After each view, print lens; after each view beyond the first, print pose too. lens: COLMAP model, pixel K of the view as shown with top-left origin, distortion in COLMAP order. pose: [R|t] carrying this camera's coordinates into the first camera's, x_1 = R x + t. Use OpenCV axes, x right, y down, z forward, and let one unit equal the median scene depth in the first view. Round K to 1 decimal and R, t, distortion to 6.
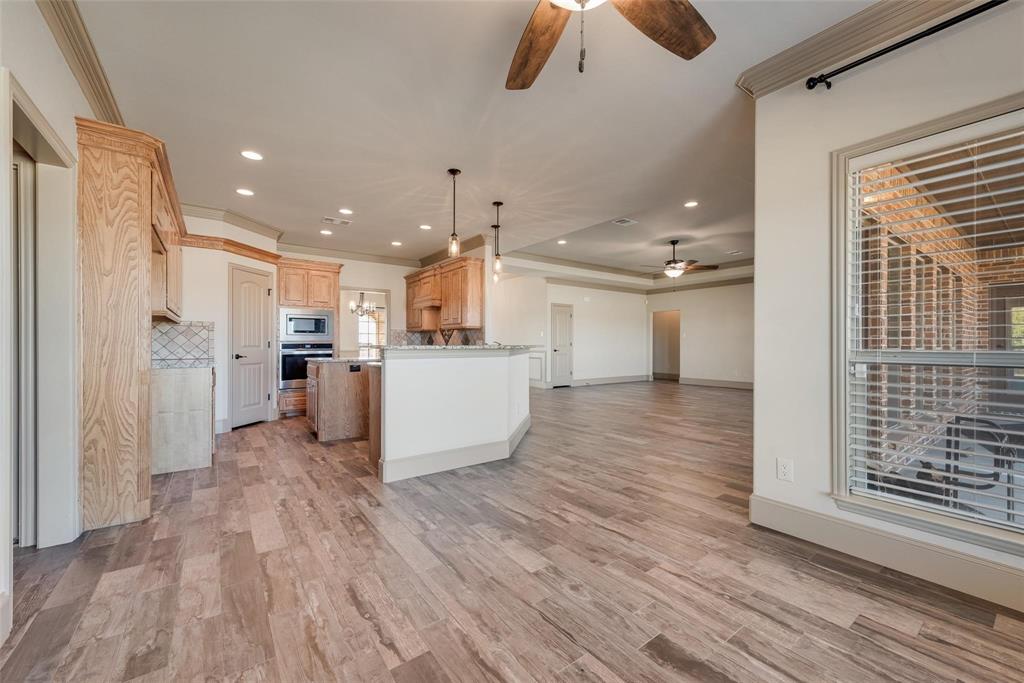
lens RADIAL K [[400.6, 0, 514.1], [0, 400.6, 343.5], [0, 0, 1]] dist [-0.001470, -0.002305]
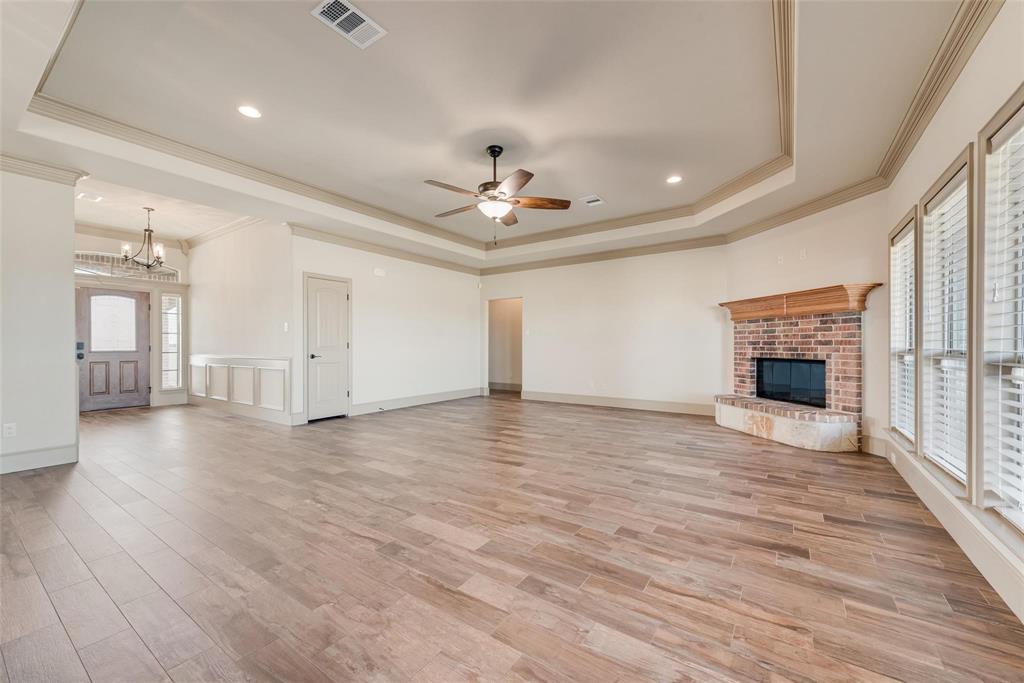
lens RADIAL K [[400.6, 0, 508.2], [0, 400.6, 344.8], [0, 0, 1]] dist [-0.001470, -0.002305]
pose [[0.949134, -0.001406, 0.314868, 0.165712], [-0.000734, 0.999977, 0.006677, -0.002913], [-0.314870, -0.006569, 0.949112, 0.329987]]
